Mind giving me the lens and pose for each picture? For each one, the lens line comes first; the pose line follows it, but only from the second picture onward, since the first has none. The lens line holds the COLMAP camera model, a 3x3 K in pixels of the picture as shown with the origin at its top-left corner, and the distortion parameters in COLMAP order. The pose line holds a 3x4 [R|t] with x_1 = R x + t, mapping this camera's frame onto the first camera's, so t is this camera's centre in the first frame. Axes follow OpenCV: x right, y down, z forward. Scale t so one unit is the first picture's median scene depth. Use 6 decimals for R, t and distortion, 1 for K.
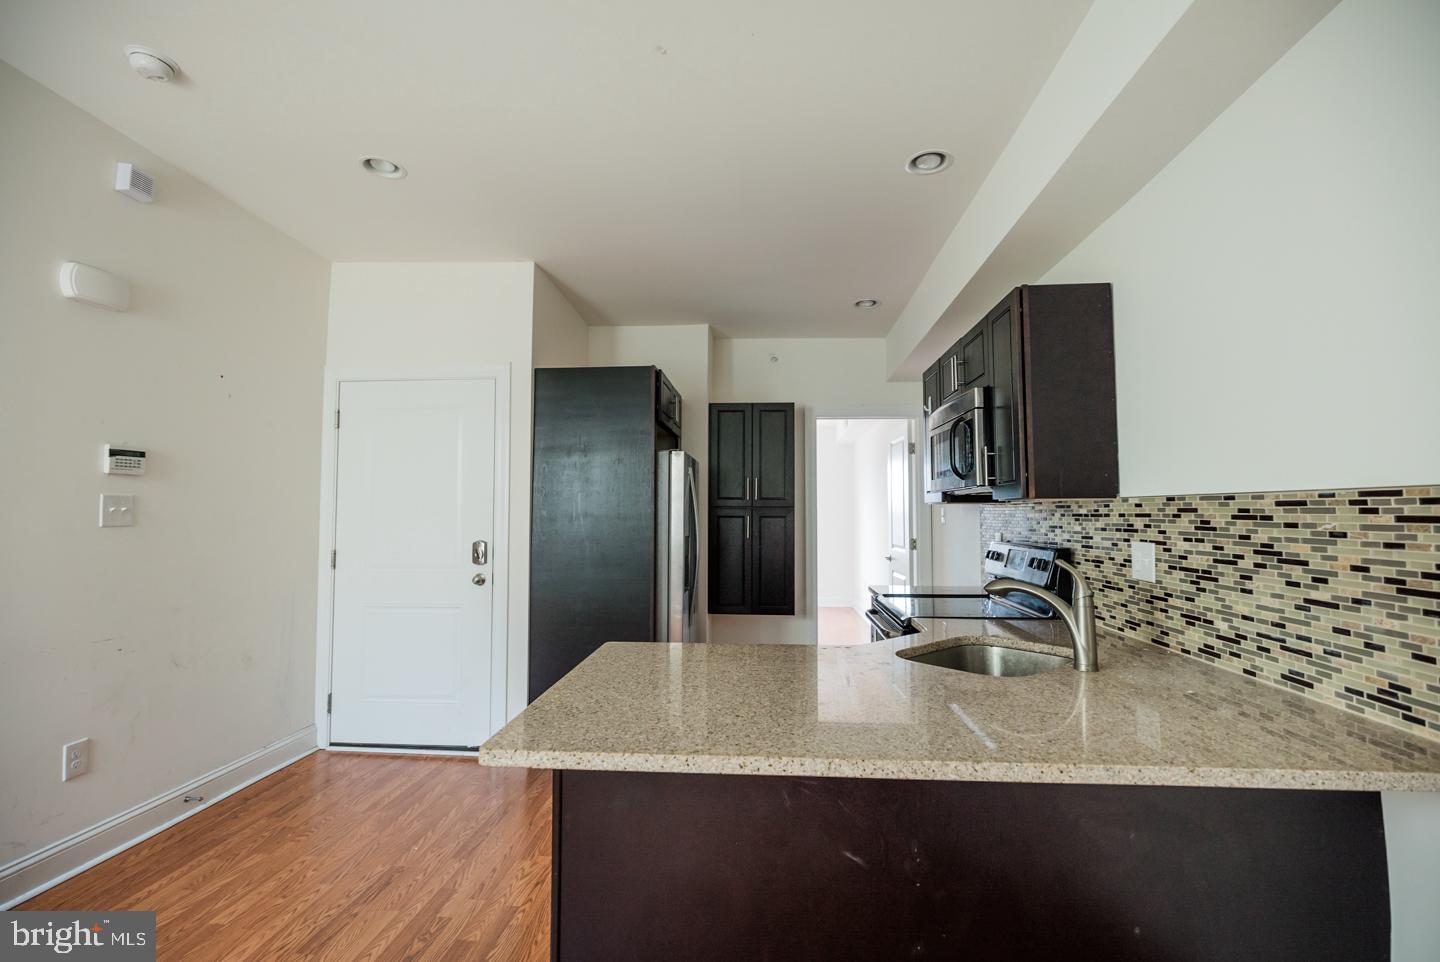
lens RADIAL K [[662.1, 0, 720.9], [0, 662.1, 478.2], [0, 0, 1]] dist [-0.000182, -0.000053]
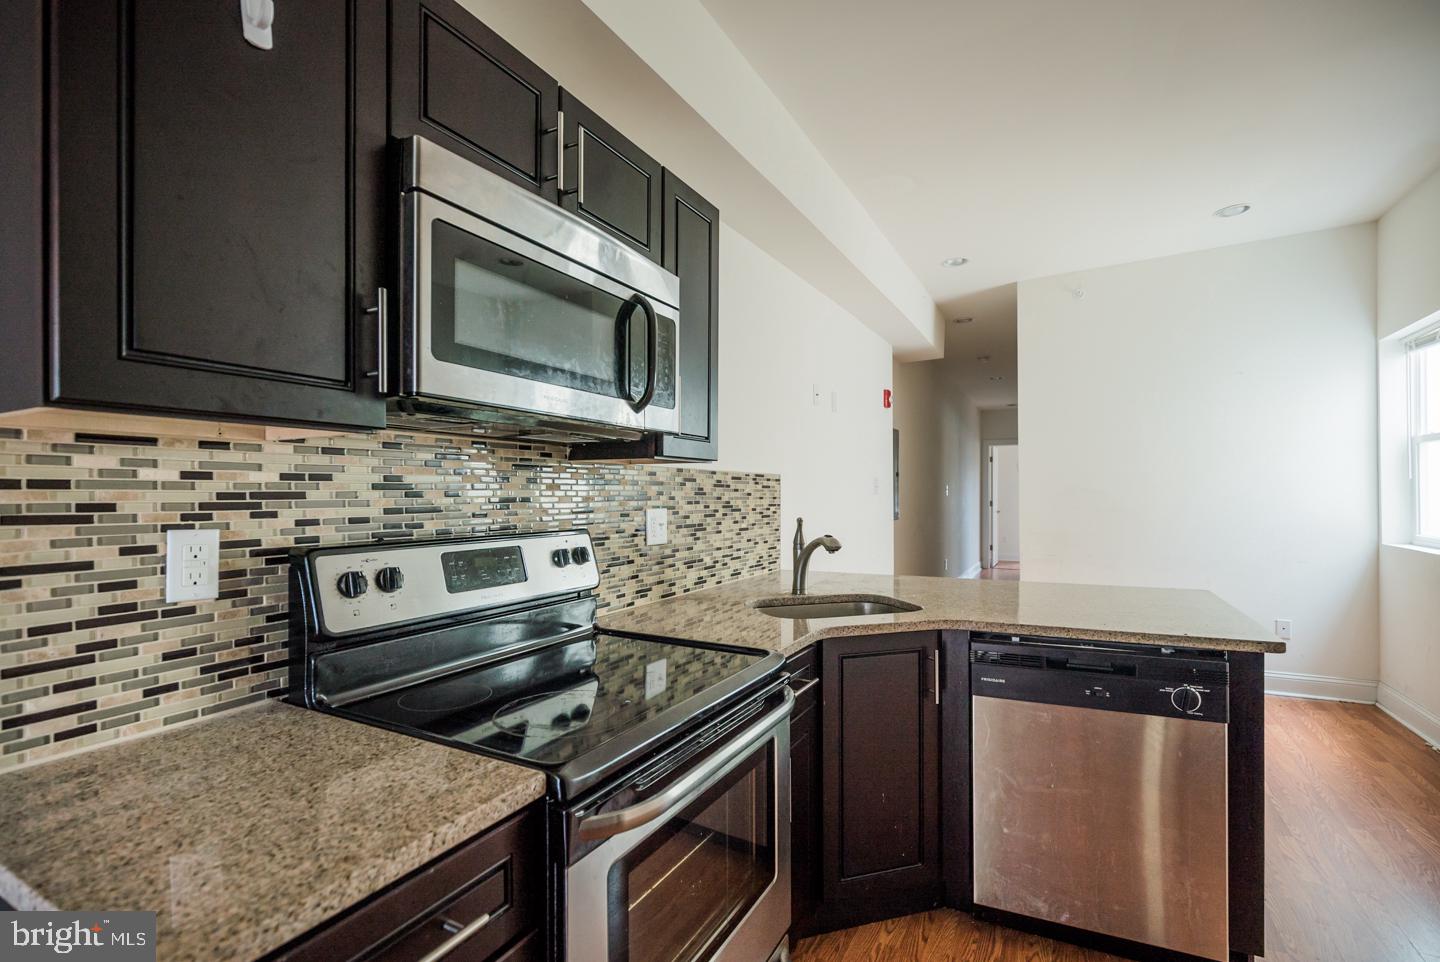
lens RADIAL K [[662.1, 0, 722.4], [0, 662.1, 494.7], [0, 0, 1]] dist [-0.000182, -0.000053]
pose [[-0.916558, 0.007821, 0.399825, 0.133809], [-0.013289, 0.998661, -0.049998, 0.146029], [-0.399681, -0.051139, -0.915227, 2.235731]]
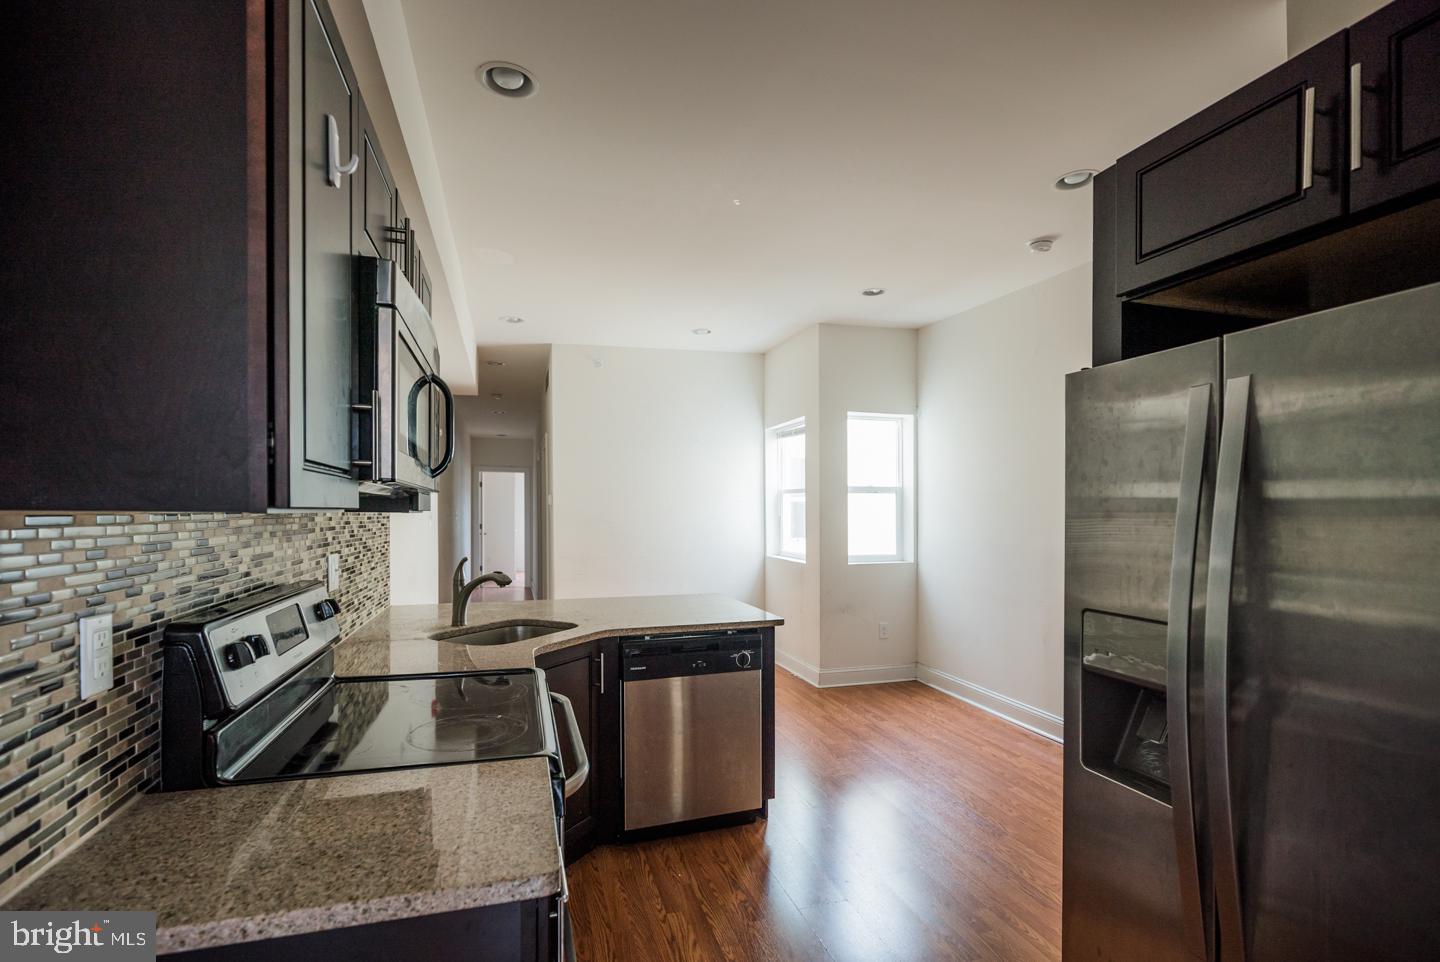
lens RADIAL K [[662.1, 0, 723.7], [0, 662.1, 509.7], [0, 0, 1]] dist [-0.000182, -0.000053]
pose [[-0.929884, -0.001654, -0.367848, 0.517276], [0.019259, 0.998399, -0.053175, 0.108775], [0.367348, -0.056531, -0.928364, 2.552308]]
